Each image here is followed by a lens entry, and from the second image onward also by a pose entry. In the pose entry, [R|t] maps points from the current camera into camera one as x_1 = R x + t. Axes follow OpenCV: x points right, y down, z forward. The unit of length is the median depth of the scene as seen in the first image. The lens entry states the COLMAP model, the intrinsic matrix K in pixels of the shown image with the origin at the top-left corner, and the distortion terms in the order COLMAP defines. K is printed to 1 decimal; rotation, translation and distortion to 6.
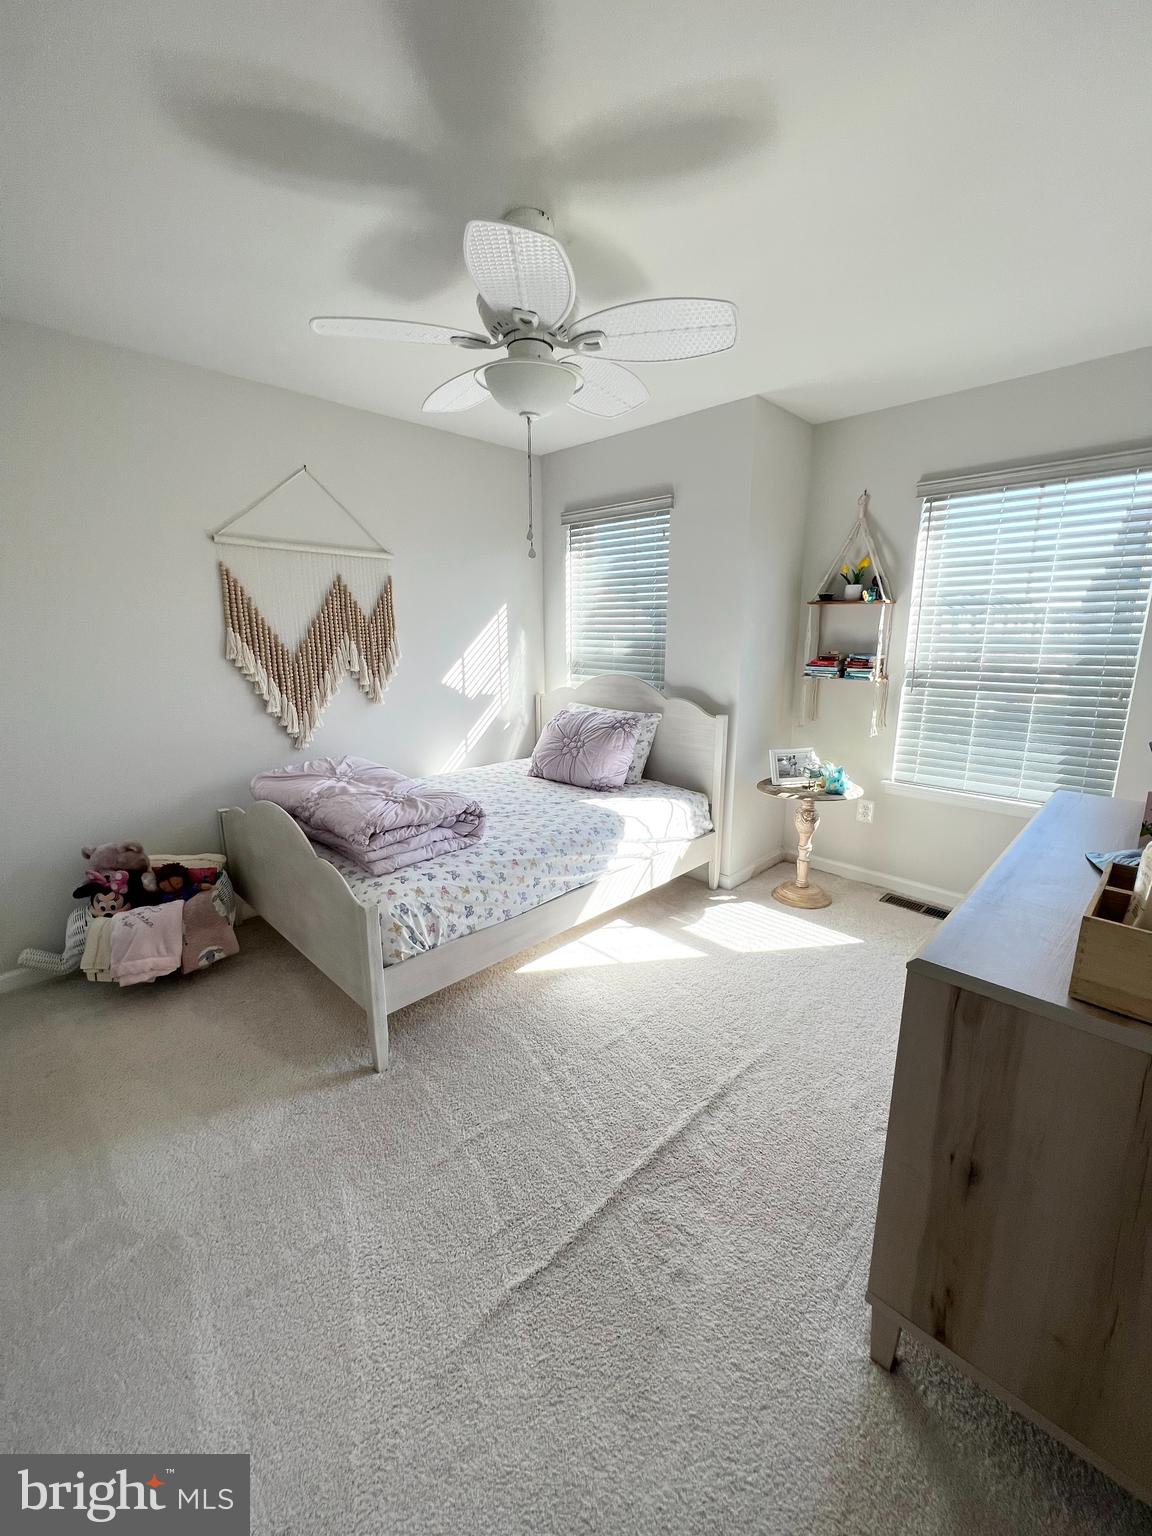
lens RADIAL K [[617.8, 0, 576.9], [0, 617.8, 764.4], [0, 0, 1]] dist [-0.000378, -0.001387]
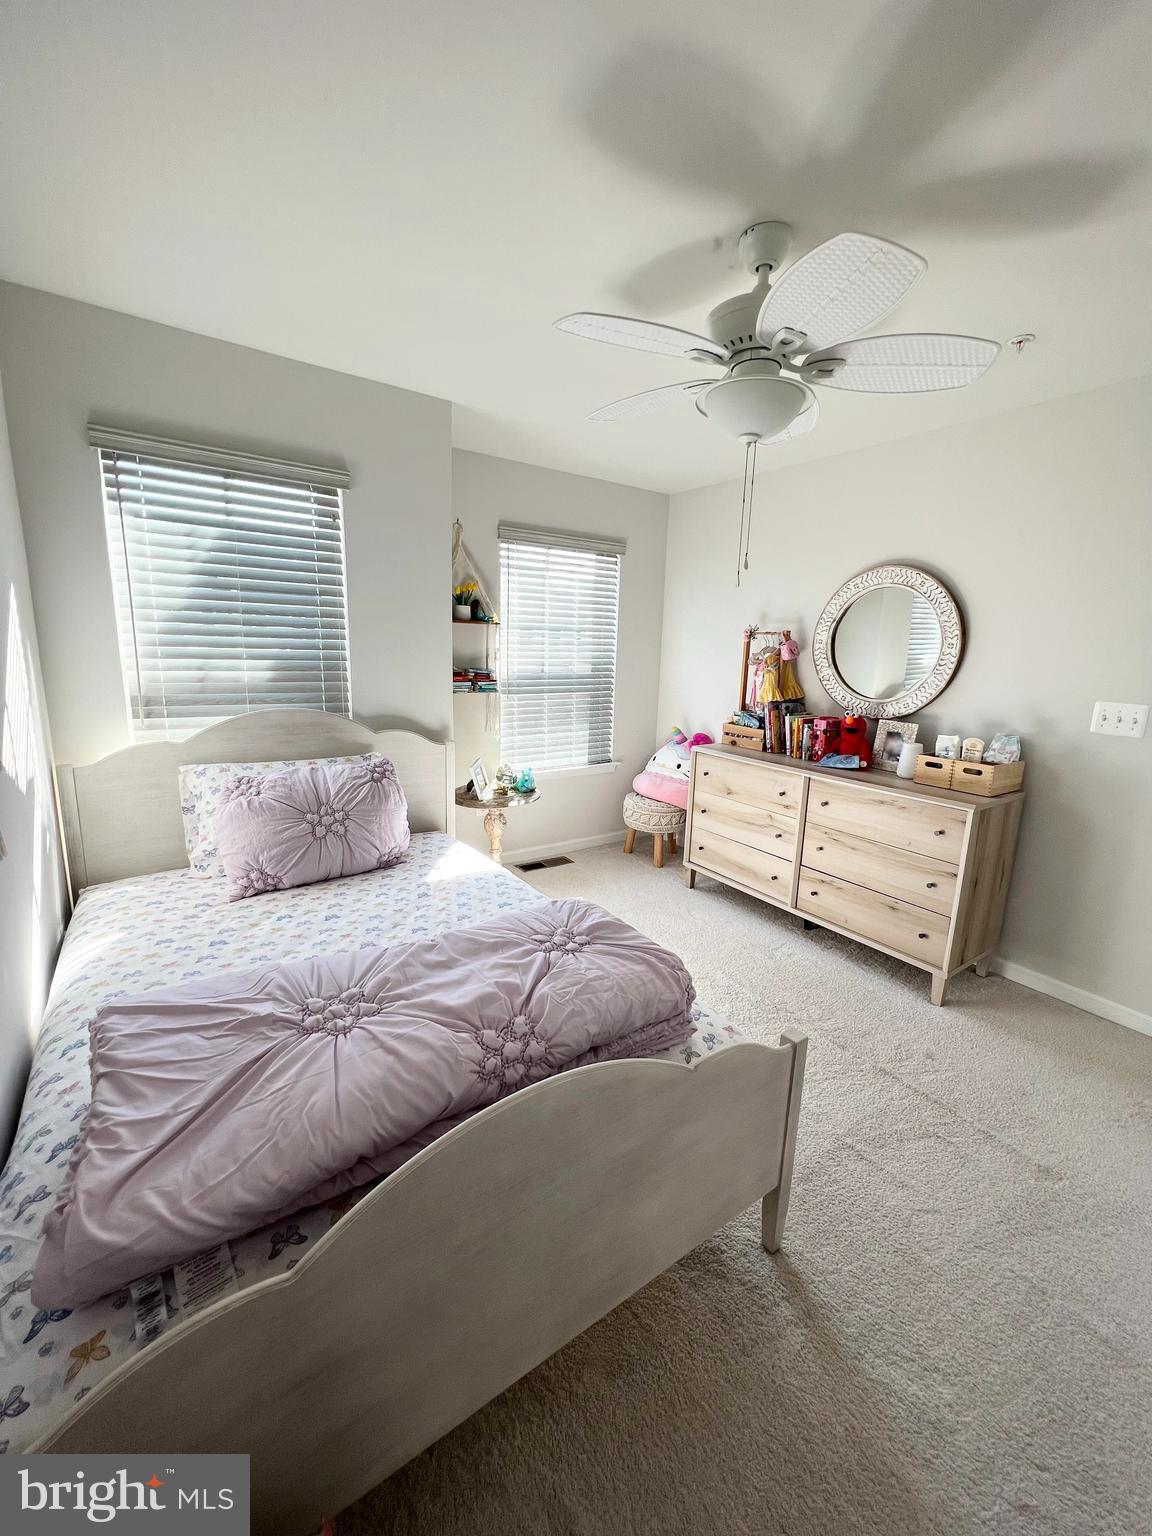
lens RADIAL K [[620.4, 0, 575.5], [0, 620.4, 766.8], [0, 0, 1]] dist [-0.001204, -0.000232]
pose [[0.169652, -0.187754, 0.967454, -0.628478], [0.181824, 0.970795, 0.156518, -0.151057], [-0.968586, 0.149353, 0.198836, 0.637275]]
